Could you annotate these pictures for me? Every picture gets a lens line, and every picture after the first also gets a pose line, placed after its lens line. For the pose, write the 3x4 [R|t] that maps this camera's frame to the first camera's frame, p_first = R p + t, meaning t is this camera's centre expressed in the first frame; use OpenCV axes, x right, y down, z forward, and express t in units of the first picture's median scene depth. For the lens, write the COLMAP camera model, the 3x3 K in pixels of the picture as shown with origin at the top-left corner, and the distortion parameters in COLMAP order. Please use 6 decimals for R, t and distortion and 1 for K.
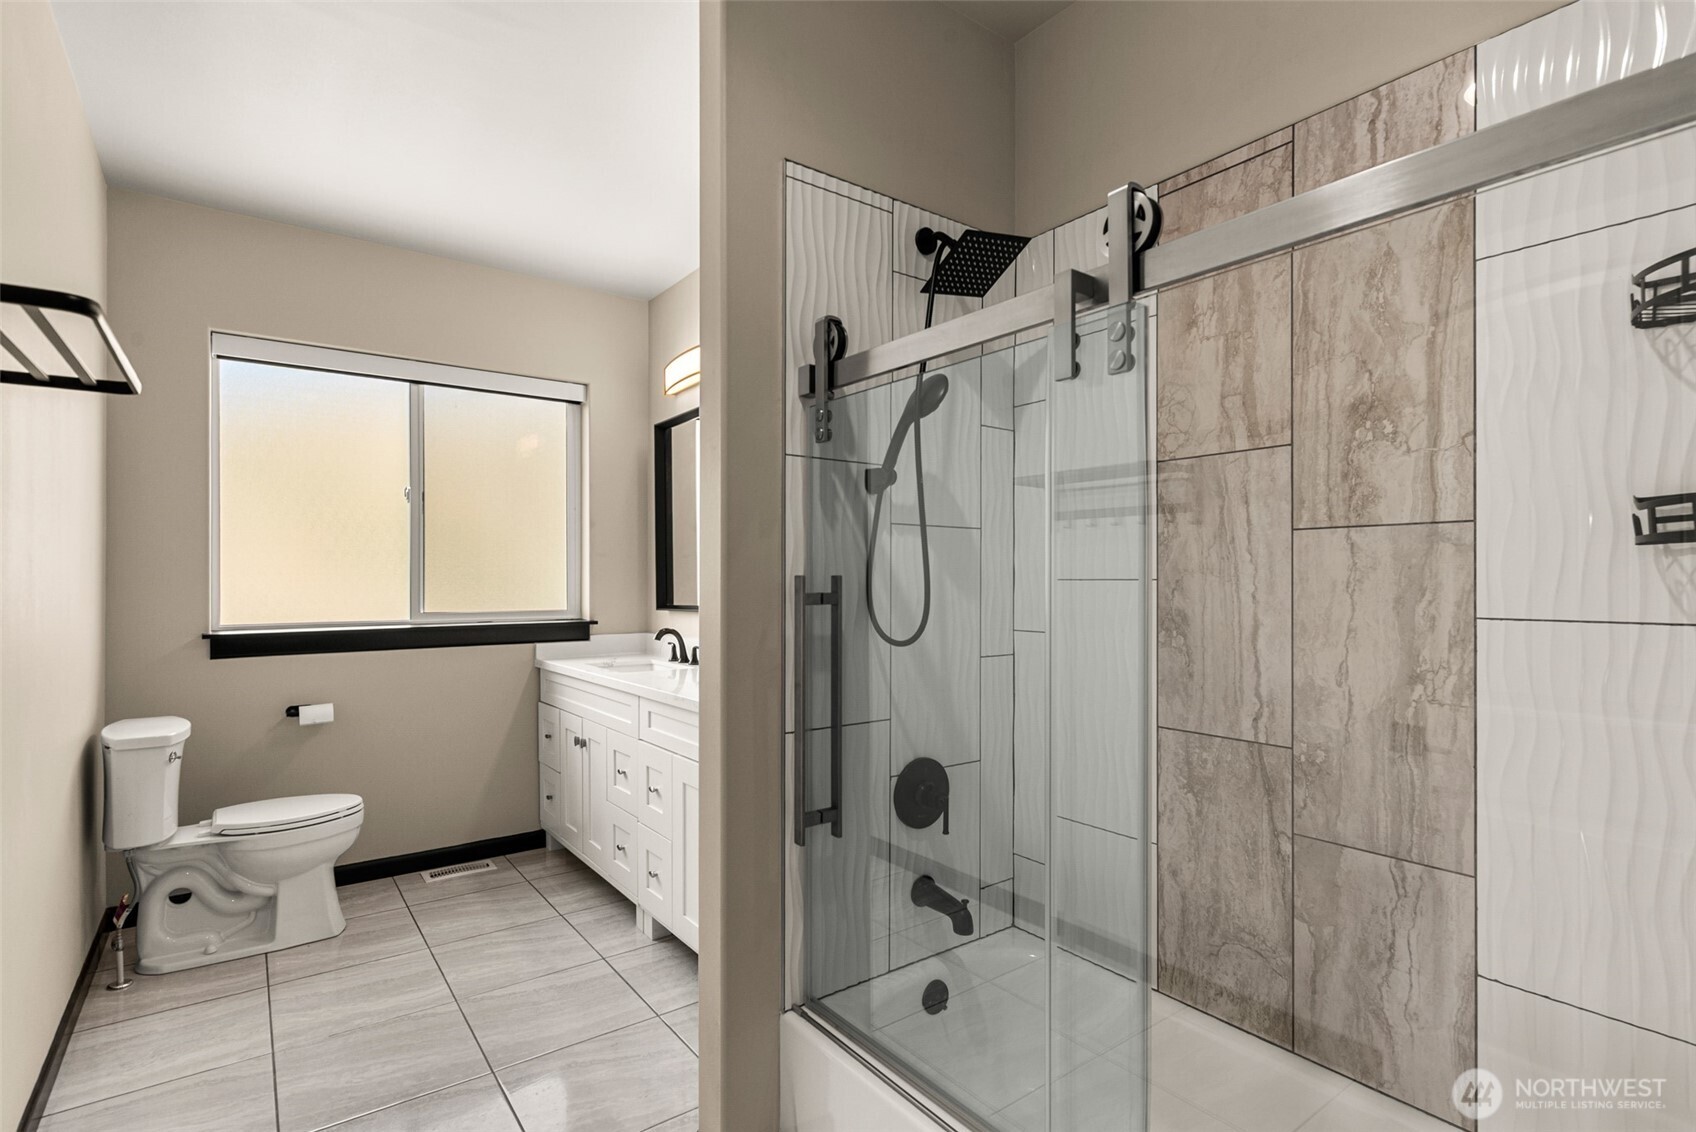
lens RADIAL K [[794.9, 0, 849.7], [0, 794.9, 572.0], [0, 0, 1]] dist [0.002031, -0.000503]
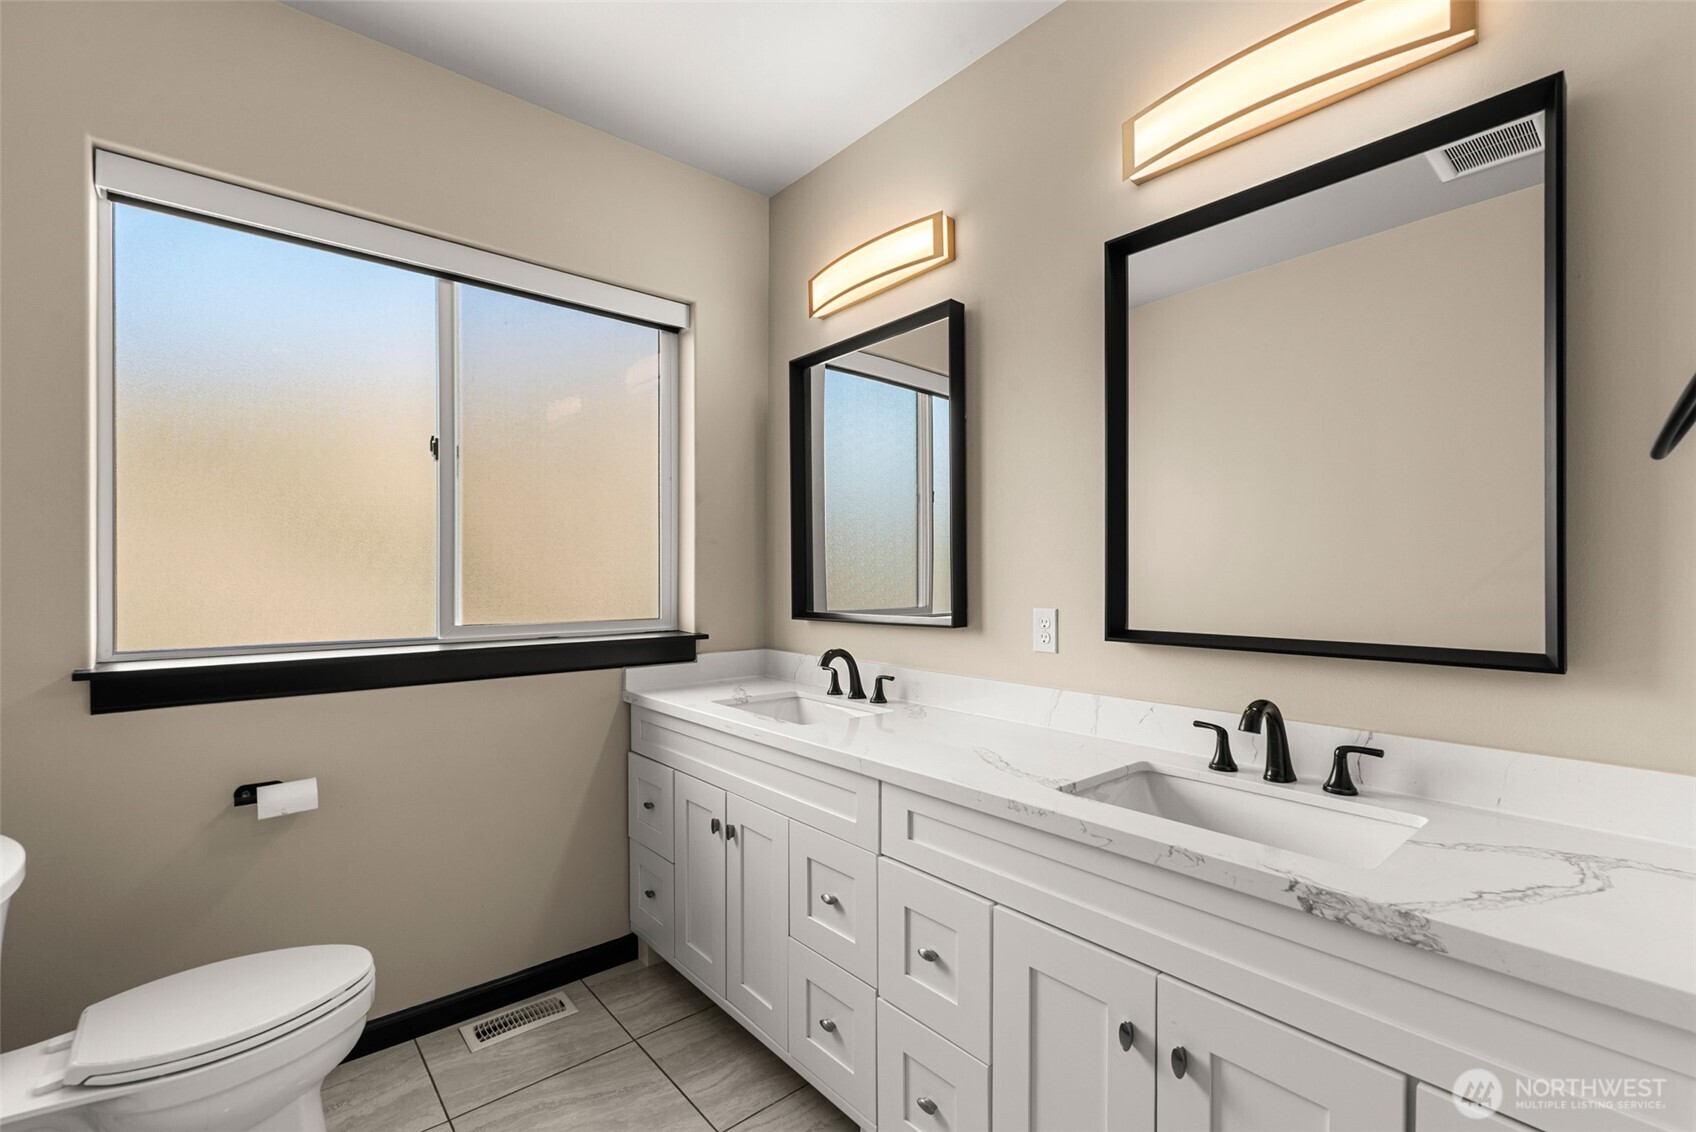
lens RADIAL K [[693.2, 0, 845.2], [0, 693.2, 570.6], [0, 0, 1]] dist [0.001469, 0.000034]
pose [[0.996075, 0.005331, 0.088353, -0.266890], [-0.006008, 0.999955, 0.007394, -0.000963], [-0.088310, -0.007895, 0.996062, 0.395652]]
